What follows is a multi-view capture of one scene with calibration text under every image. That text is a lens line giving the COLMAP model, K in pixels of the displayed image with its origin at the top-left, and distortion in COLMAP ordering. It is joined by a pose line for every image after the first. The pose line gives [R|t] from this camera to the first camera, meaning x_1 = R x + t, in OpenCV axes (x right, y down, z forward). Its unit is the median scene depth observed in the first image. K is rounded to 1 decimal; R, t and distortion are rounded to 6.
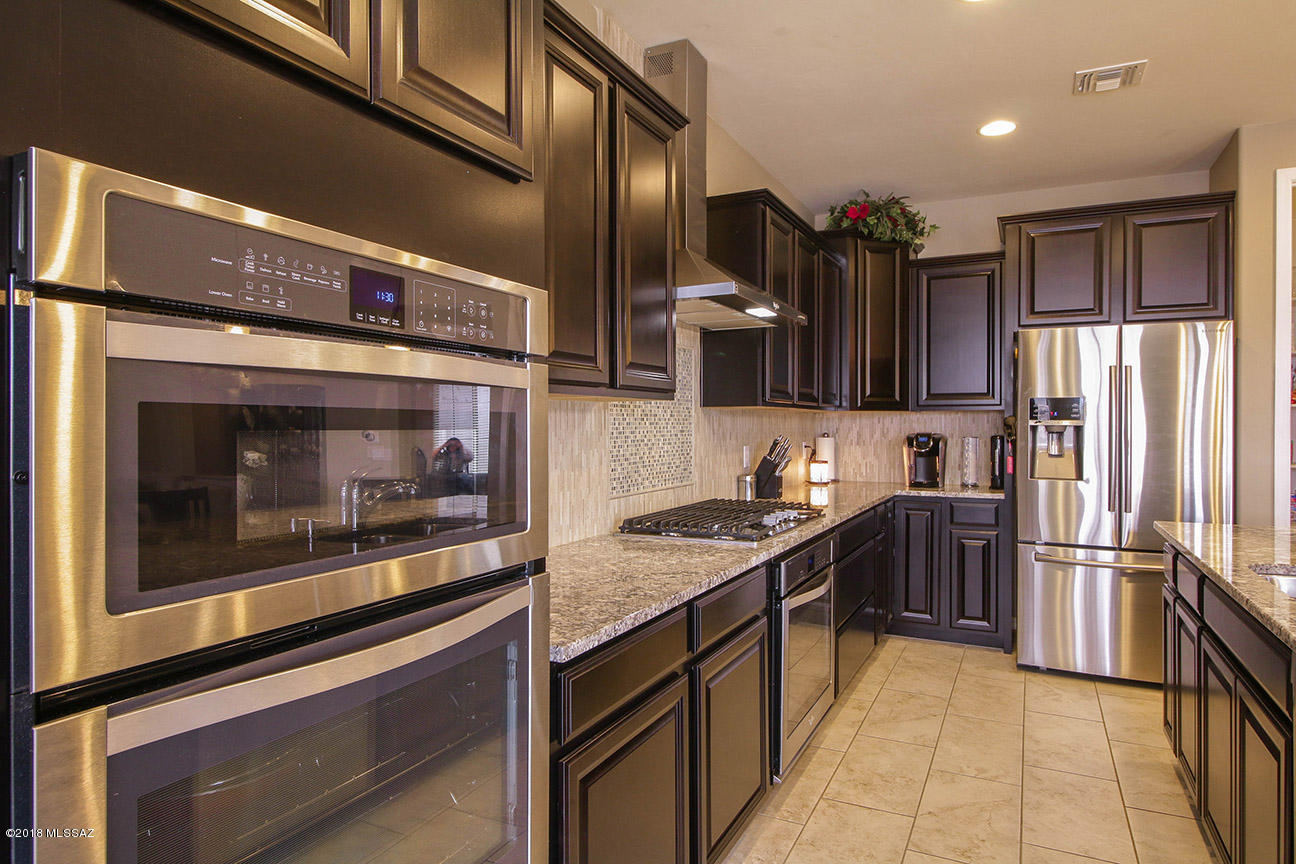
lens RADIAL K [[789.5, 0, 648.0], [0, 789.5, 432.0], [0, 0, 1]] dist [0.005691, 0.000718]
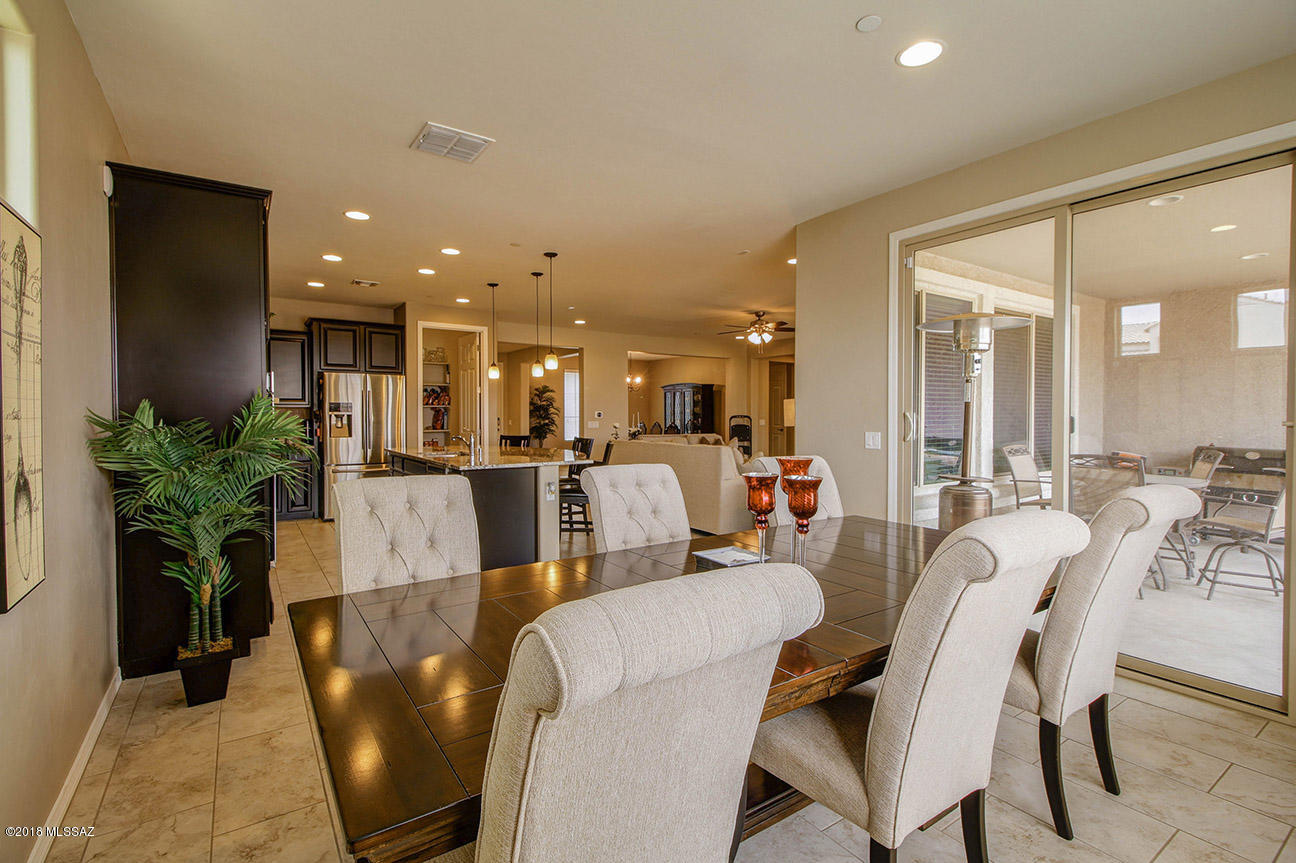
lens RADIAL K [[592.7, 0, 648.0], [0, 592.7, 431.5], [0, 0, 1]] dist [-0.001038, -0.000050]
pose [[0.508812, 0.009251, 0.860828, -0.523862], [0.016186, 0.999663, -0.020310, 0.092978], [-0.860726, 0.024267, 0.508491, -0.666726]]
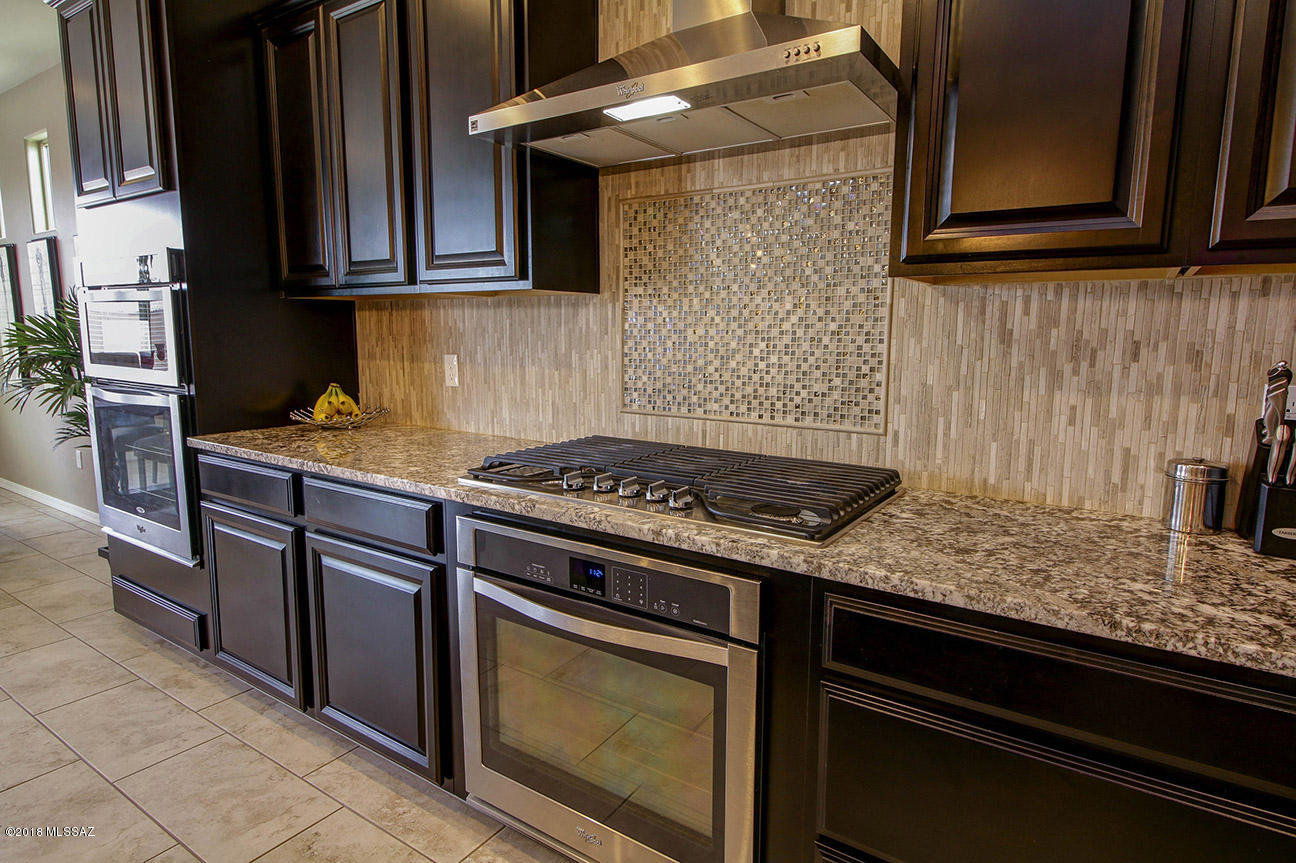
lens RADIAL K [[709.9, 0, 648.0], [0, 709.9, 431.5], [0, 0, 1]] dist [0.004637, -0.000531]
pose [[-0.138603, 0.137247, -0.980792, 0.499358], [-0.021527, 0.989699, 0.141536, -0.000647], [0.990114, 0.040731, -0.134221, 0.828047]]
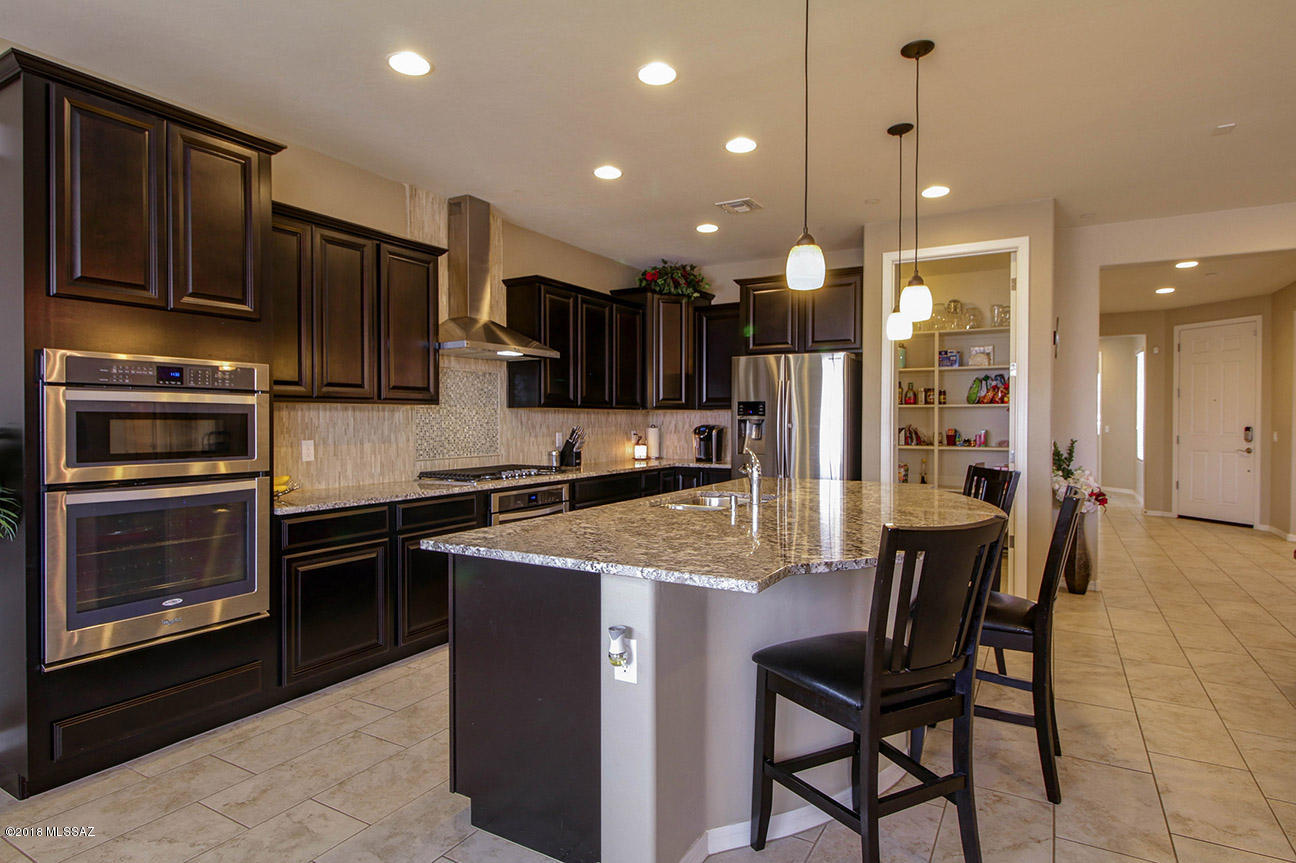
lens RADIAL K [[709.9, 0, 648.0], [0, 709.9, 431.5], [0, 0, 1]] dist [0.004637, -0.000531]
pose [[0.997422, 0.001461, -0.071747, 0.428270], [-0.000958, 0.999975, 0.007053, 0.005660], [0.071756, -0.006967, 0.997398, -0.402951]]
